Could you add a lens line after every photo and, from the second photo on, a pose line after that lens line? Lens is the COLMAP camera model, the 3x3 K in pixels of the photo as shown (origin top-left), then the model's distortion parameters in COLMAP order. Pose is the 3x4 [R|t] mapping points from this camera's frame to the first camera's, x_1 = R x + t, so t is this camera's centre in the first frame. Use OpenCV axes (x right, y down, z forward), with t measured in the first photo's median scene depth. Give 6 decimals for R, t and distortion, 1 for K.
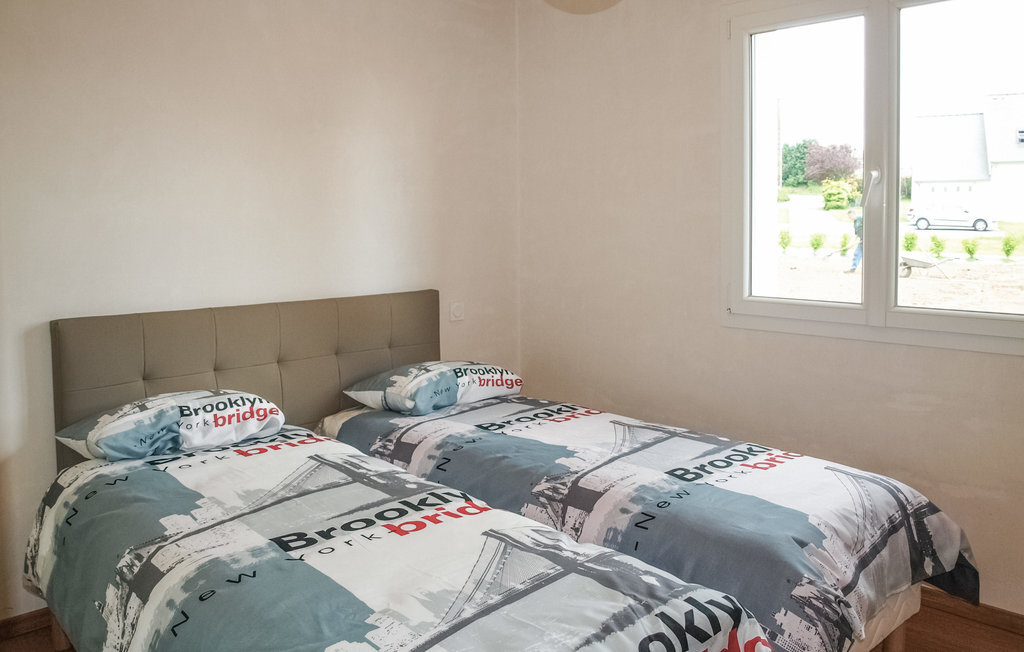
lens RADIAL K [[828.6, 0, 512.0], [0, 828.6, 326.0], [0, 0, 1]] dist [-0.071327, 0.002674]
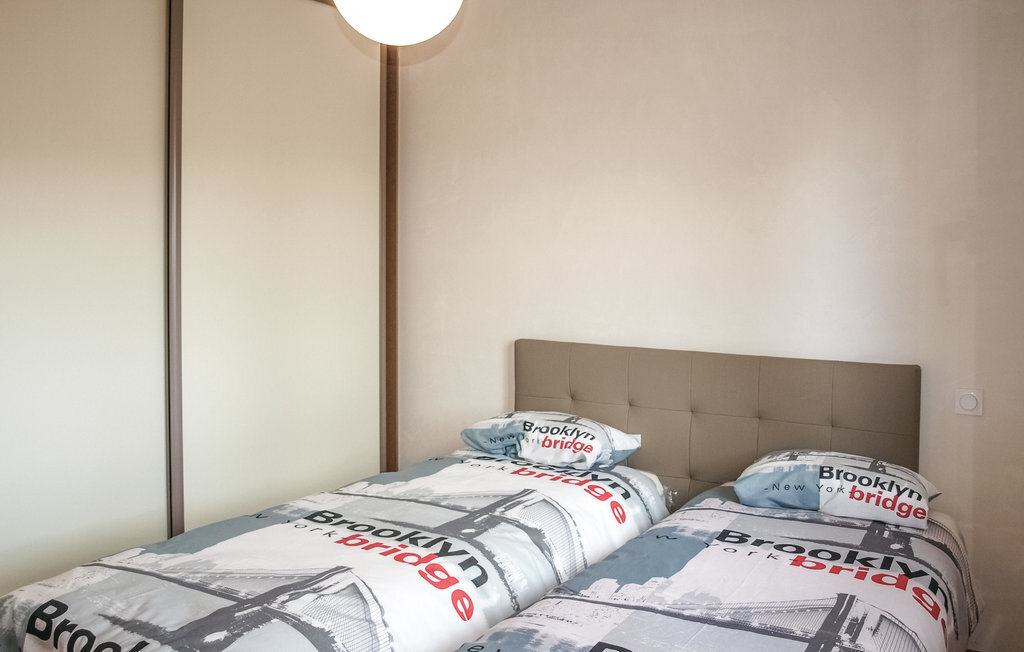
lens RADIAL K [[874.5, 0, 512.0], [0, 874.5, 326.0], [0, 0, 1]] dist [-0.192999, 0.005934]
pose [[0.292089, 0.083224, -0.952763, 0.818467], [-0.161966, 0.986122, 0.036484, -0.077037], [0.942577, 0.143659, 0.301514, 0.745365]]
